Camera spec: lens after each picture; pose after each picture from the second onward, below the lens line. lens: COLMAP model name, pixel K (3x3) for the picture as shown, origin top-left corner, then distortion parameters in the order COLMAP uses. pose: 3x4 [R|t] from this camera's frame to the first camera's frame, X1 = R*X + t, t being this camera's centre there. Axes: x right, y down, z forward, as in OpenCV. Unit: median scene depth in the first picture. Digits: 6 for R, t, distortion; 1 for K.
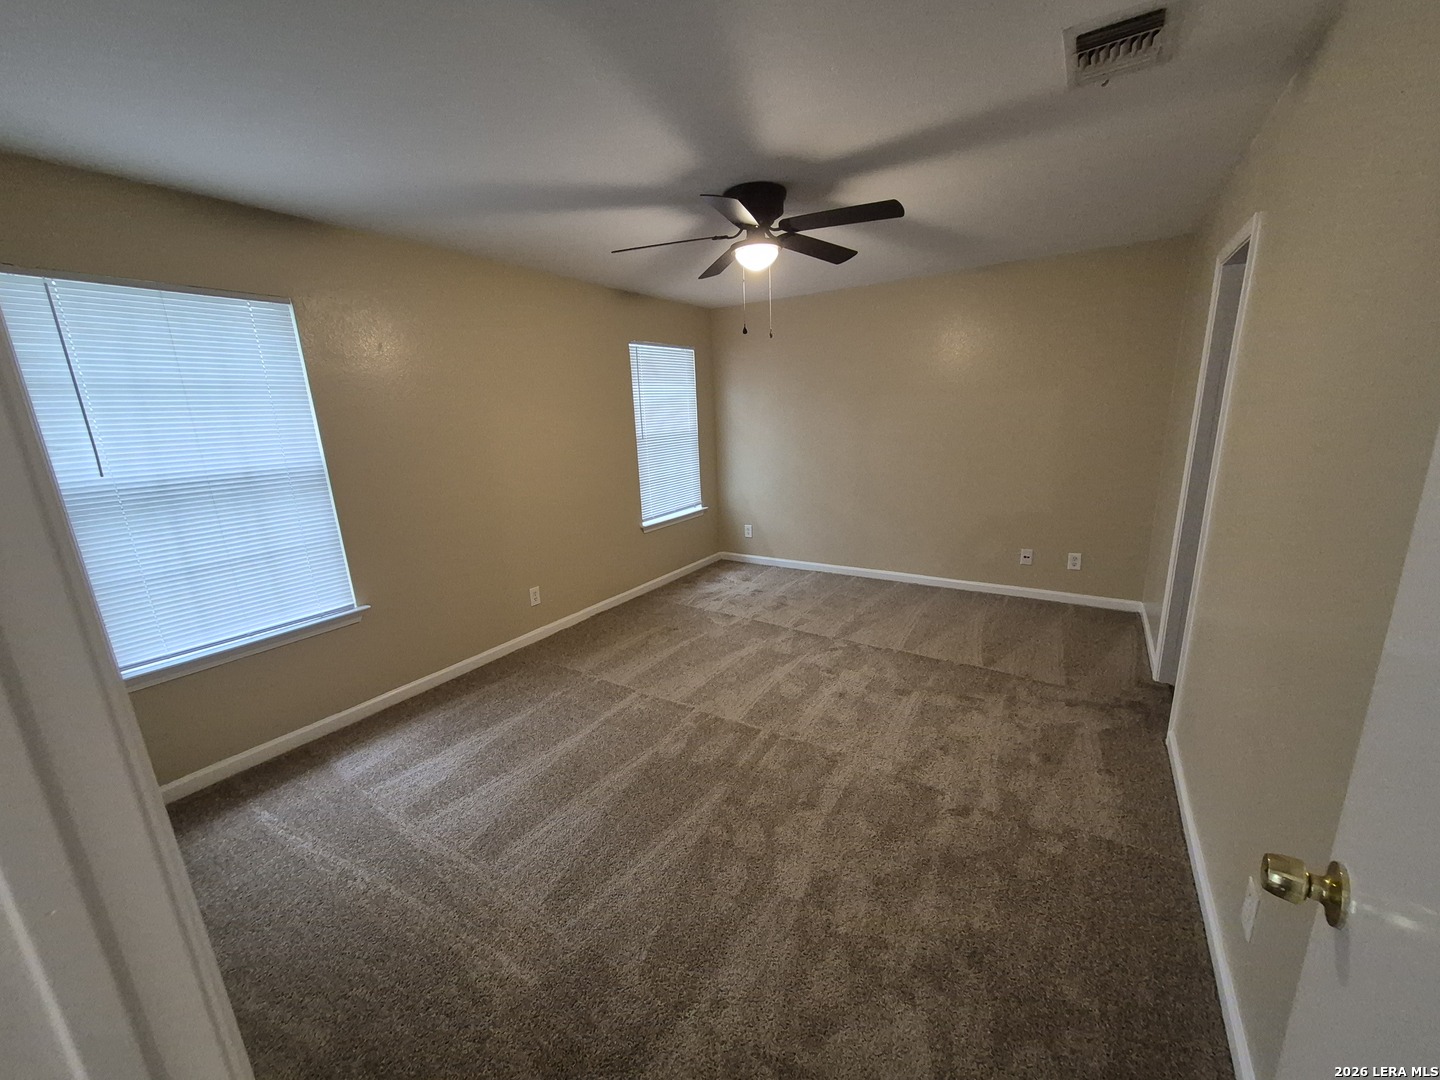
lens RADIAL K [[566.5, 0, 714.1], [0, 566.5, 546.2], [0, 0, 1]] dist [0.002503, -0.000183]
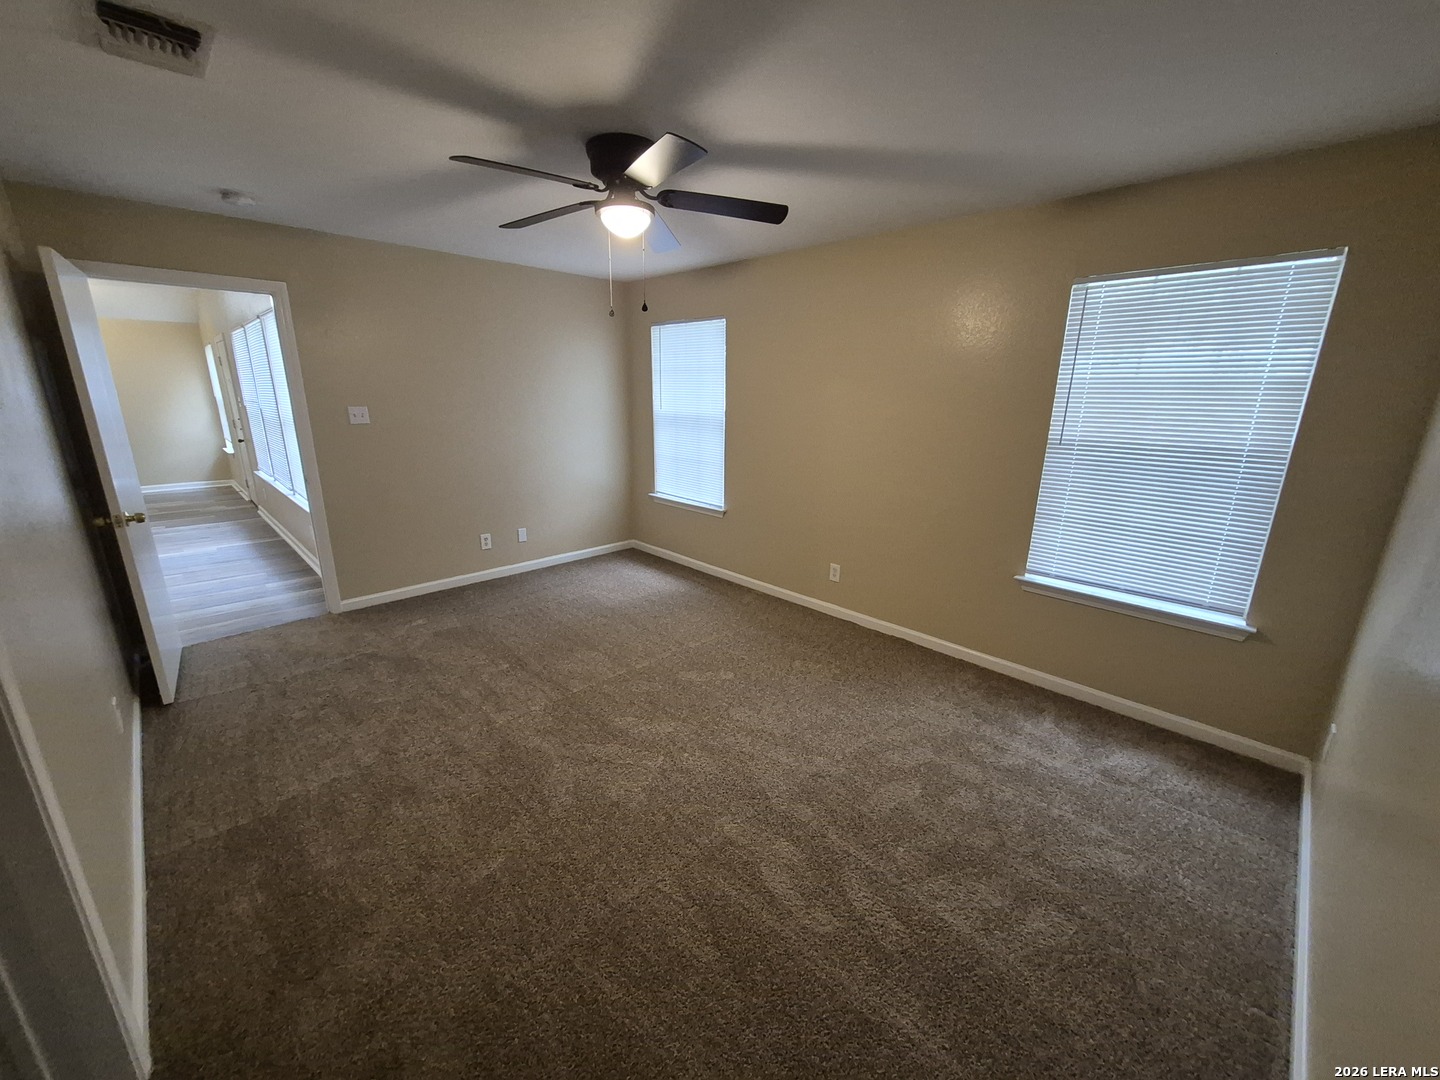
lens RADIAL K [[566.5, 0, 714.1], [0, 566.5, 546.2], [0, 0, 1]] dist [0.002503, -0.000183]
pose [[-0.219534, 0.299751, -0.928415, 0.654384], [-0.232057, 0.908274, 0.348120, -0.256850], [0.947605, 0.291869, -0.129838, 0.905879]]
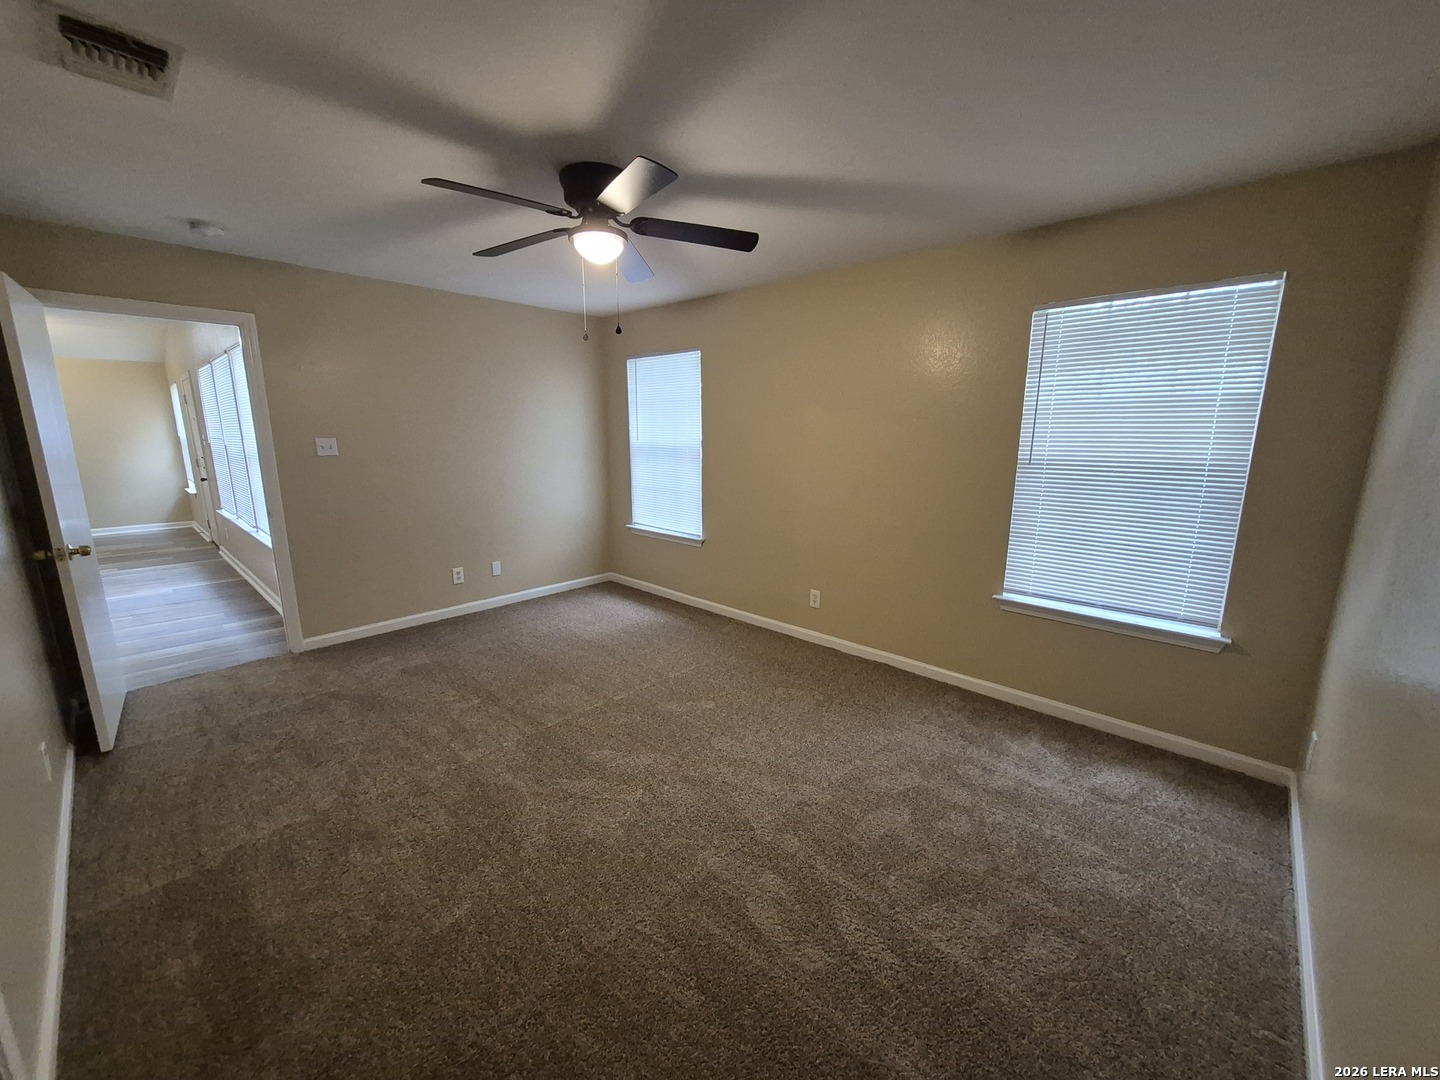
lens RADIAL K [[568.1, 0, 714.7], [0, 568.1, 544.7], [0, 0, 1]] dist [0.003282, 0.000079]
pose [[-0.179552, 0.238663, -0.954359, 0.651759], [-0.226776, 0.933955, 0.276226, -0.238641], [0.957253, 0.266022, -0.113571, 0.911633]]
